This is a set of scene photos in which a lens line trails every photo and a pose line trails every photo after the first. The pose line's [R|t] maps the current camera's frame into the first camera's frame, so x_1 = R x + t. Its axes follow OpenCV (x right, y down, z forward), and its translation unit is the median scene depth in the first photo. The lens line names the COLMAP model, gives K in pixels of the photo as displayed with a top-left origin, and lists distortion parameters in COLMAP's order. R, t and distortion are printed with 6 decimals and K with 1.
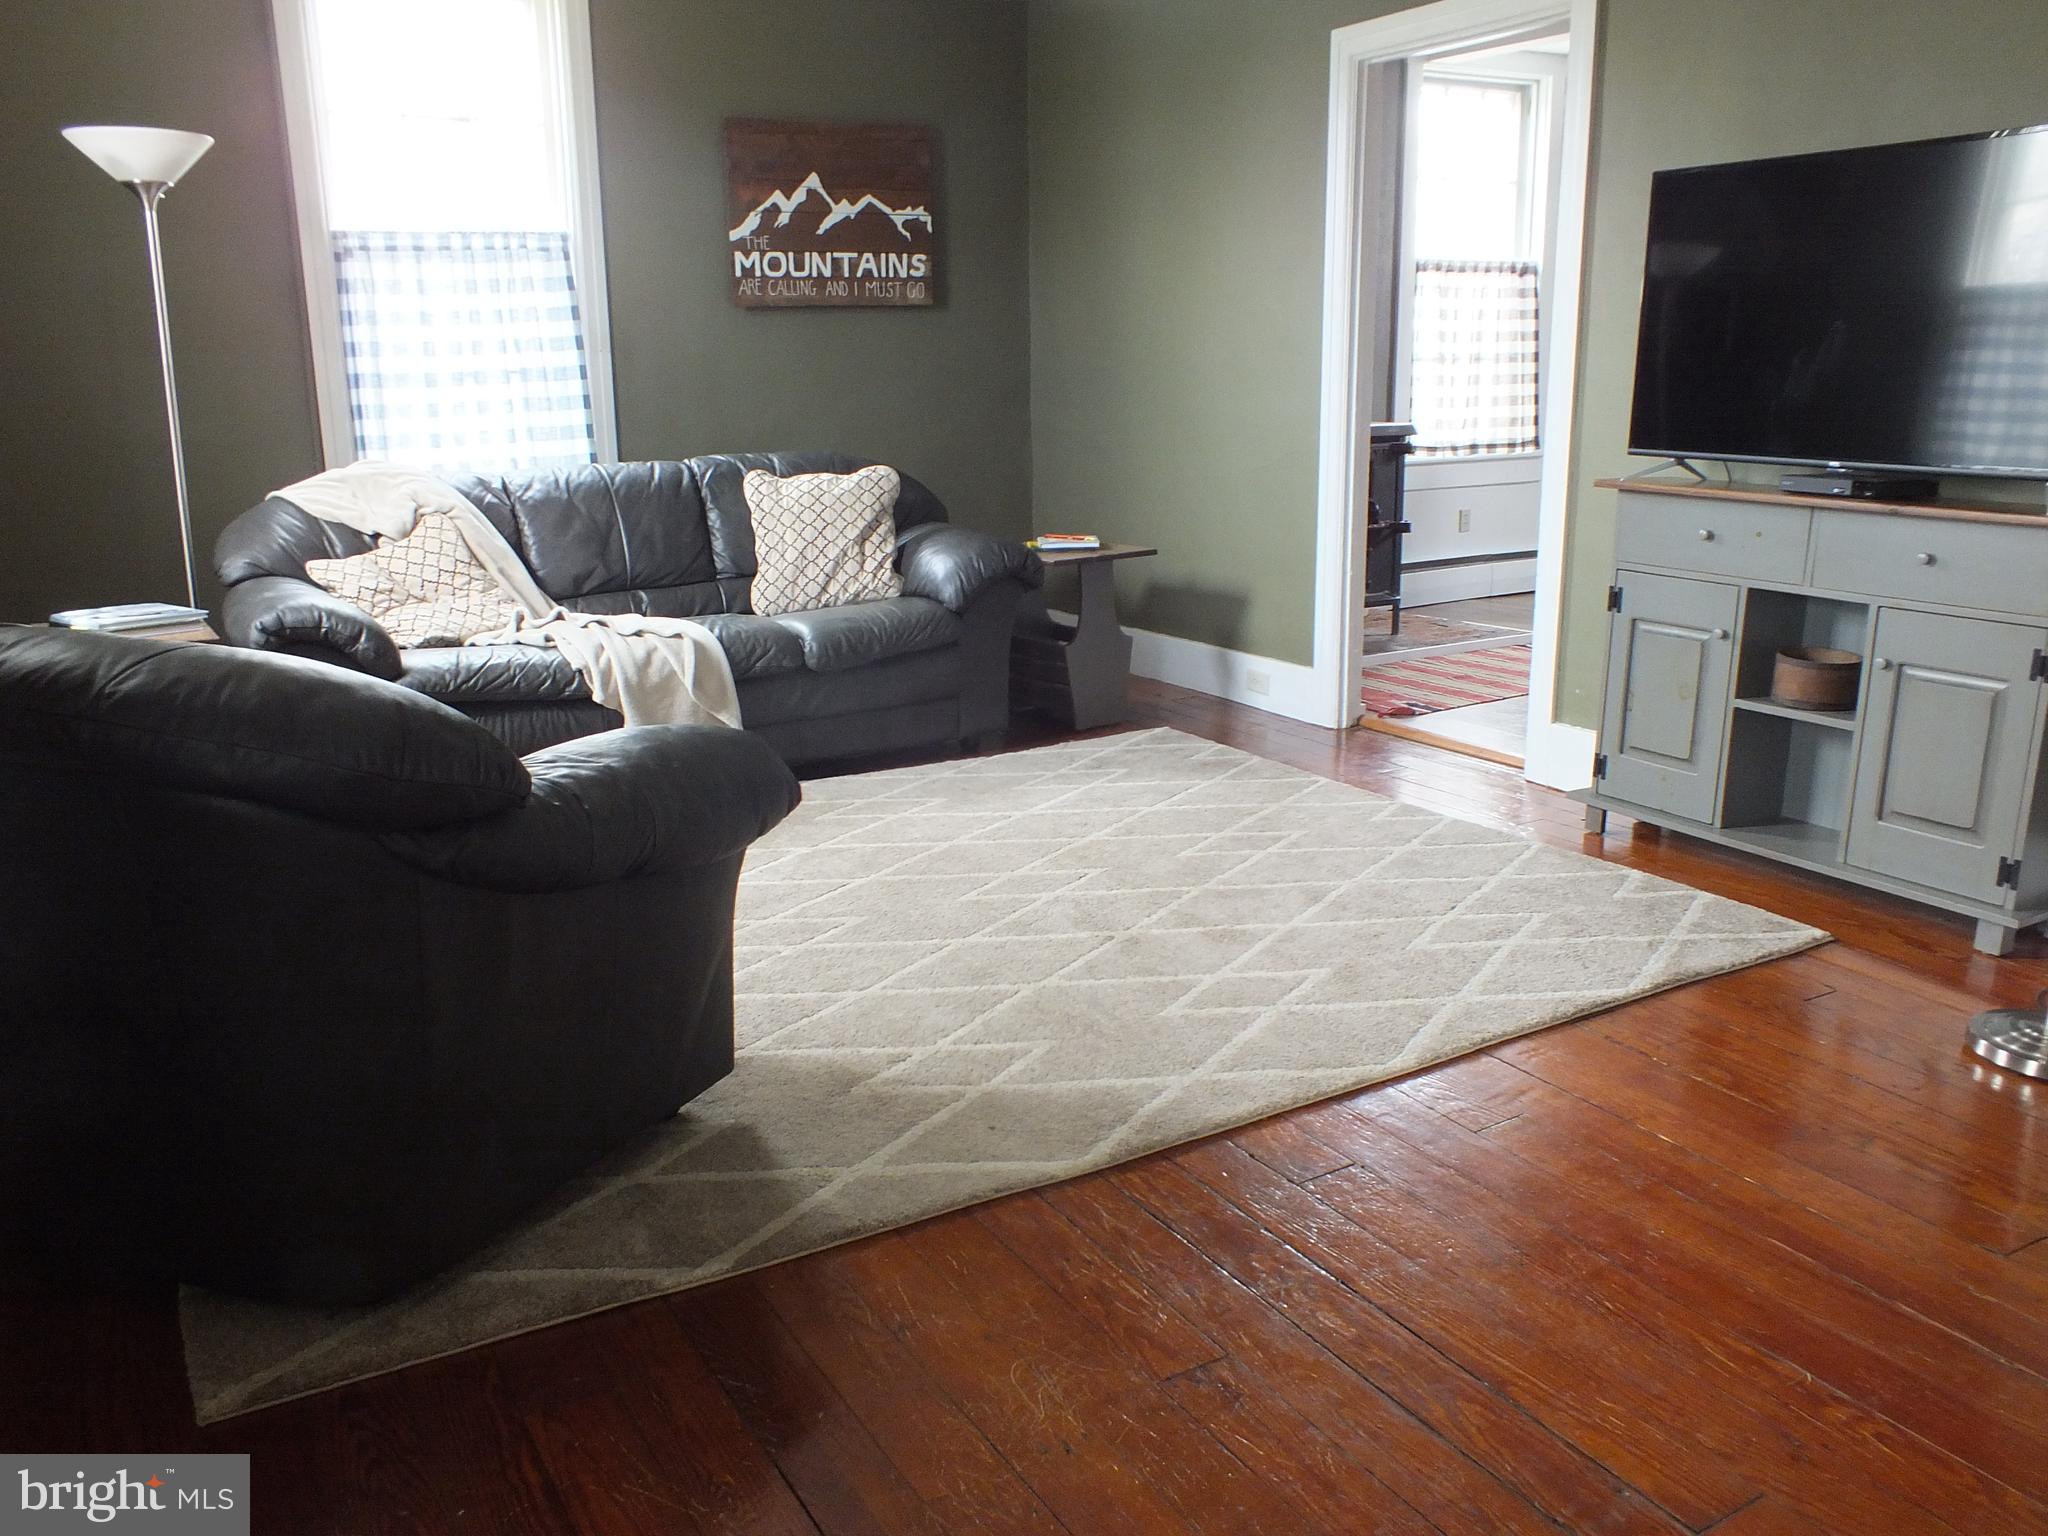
lens RADIAL K [[1618.7, 0, 1026.9], [0, 1618.7, 787.8], [0, 0, 1]] dist [-0.092410, 0.082125]
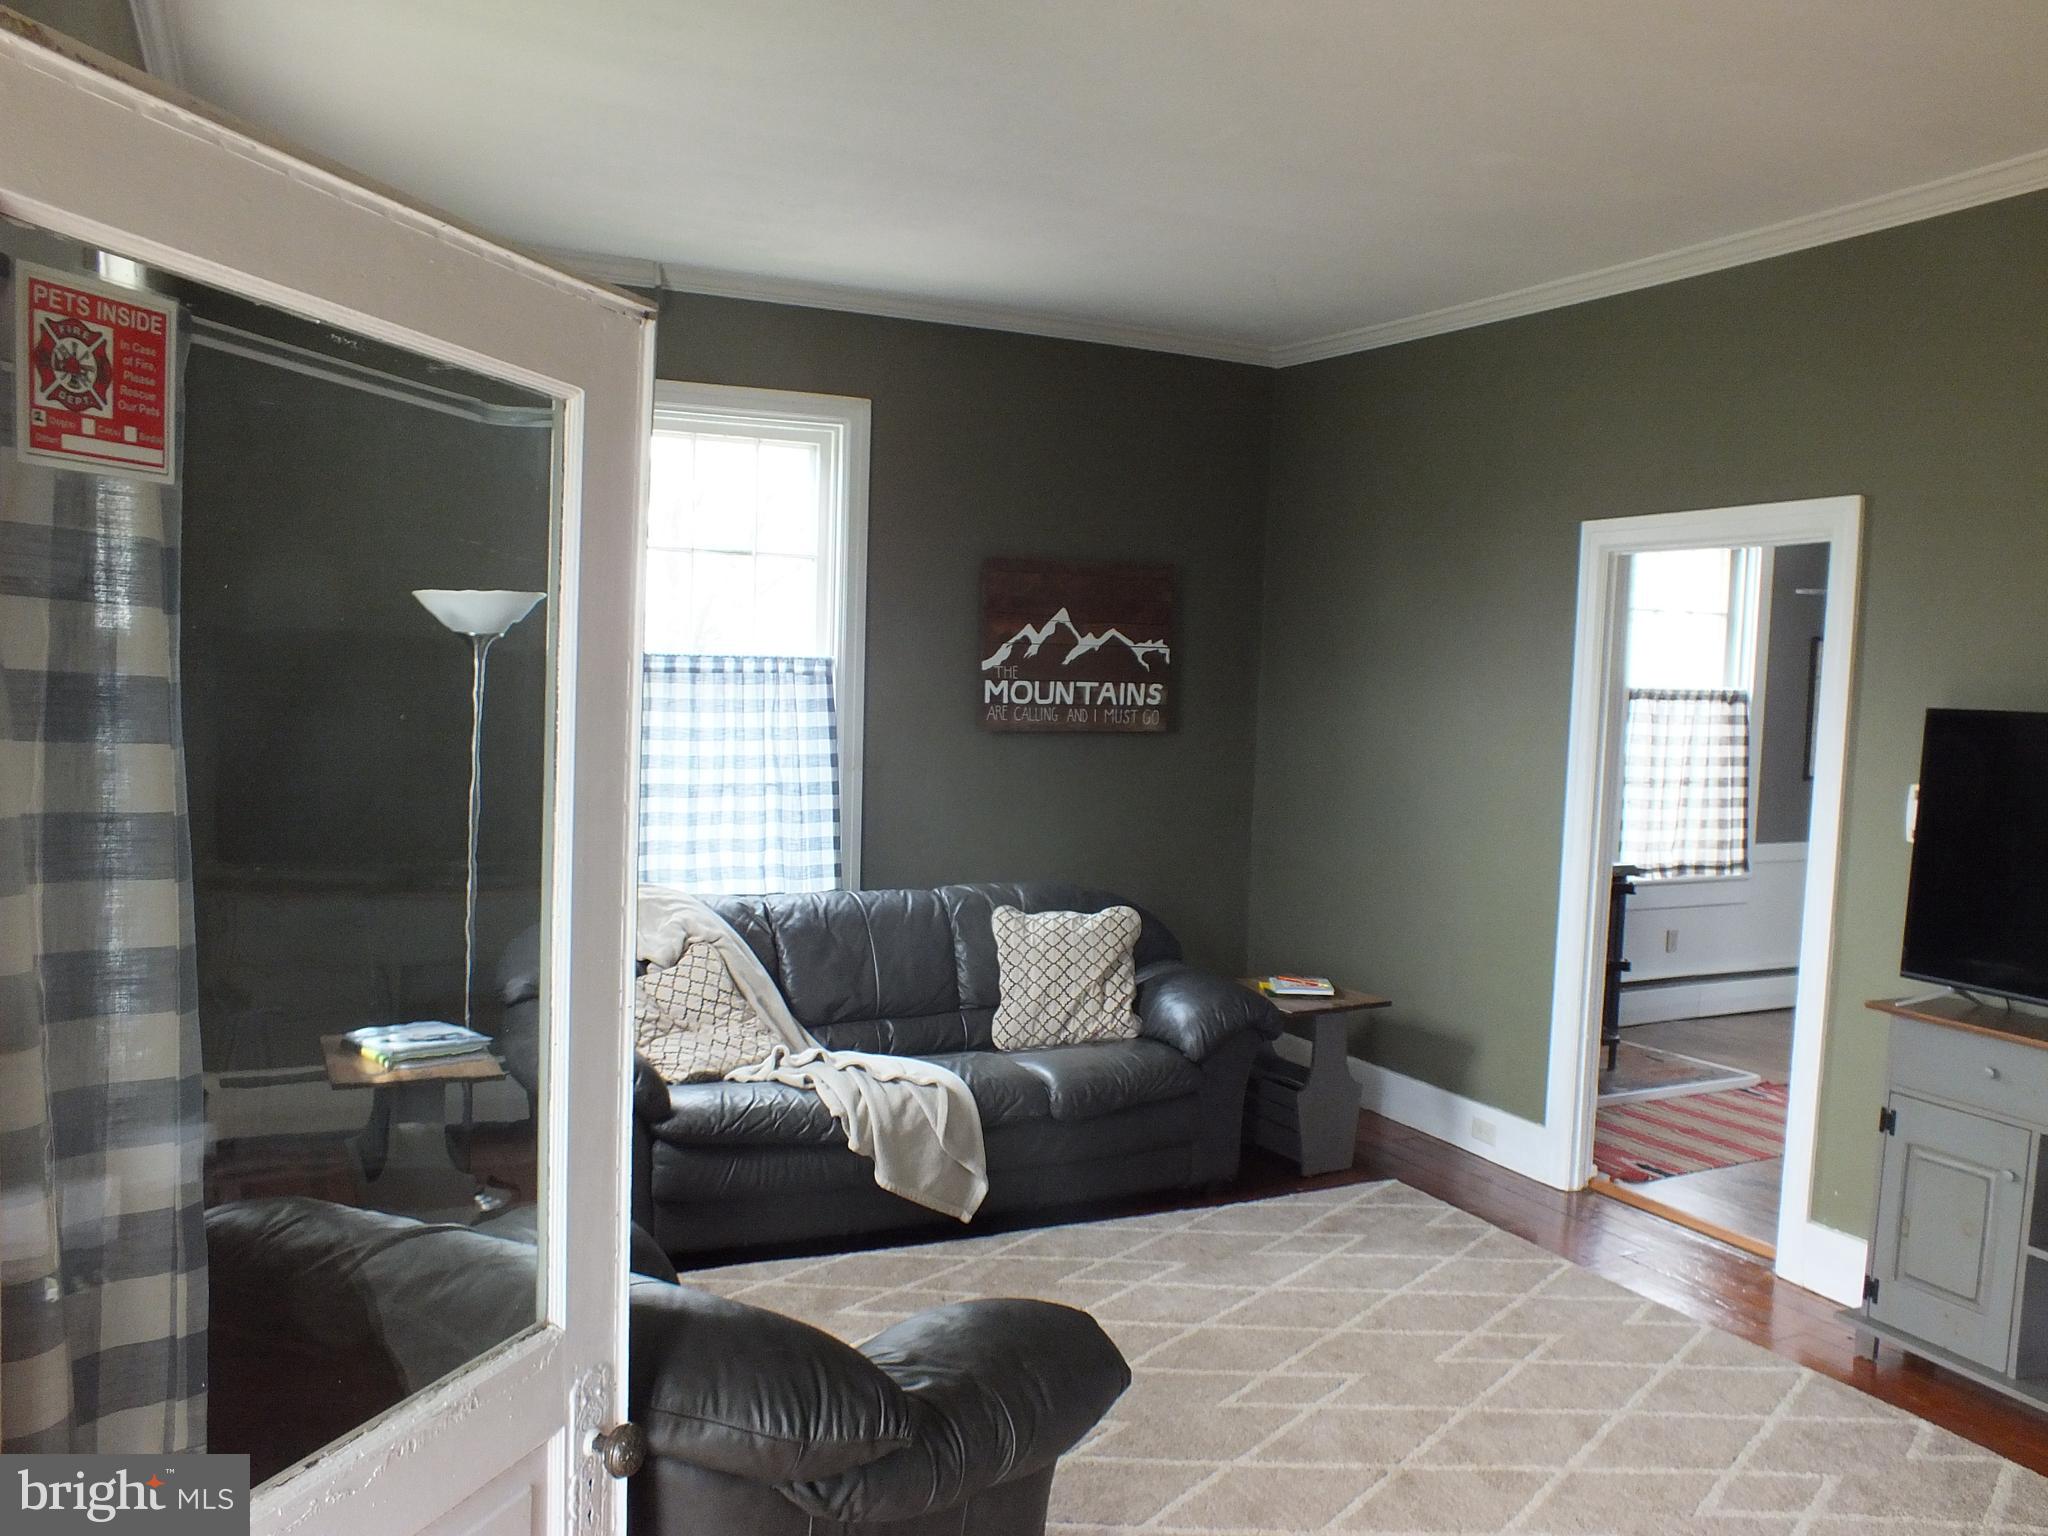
lens RADIAL K [[1618.7, 0, 1025.6], [0, 1618.7, 781.6], [0, 0, 1]] dist [-0.092410, 0.082125]
pose [[0.995301, 0.048414, -0.083856, -0.076101], [-0.062730, 0.982113, -0.177535, -0.098372], [0.073761, 0.181961, 0.980535, -0.030004]]
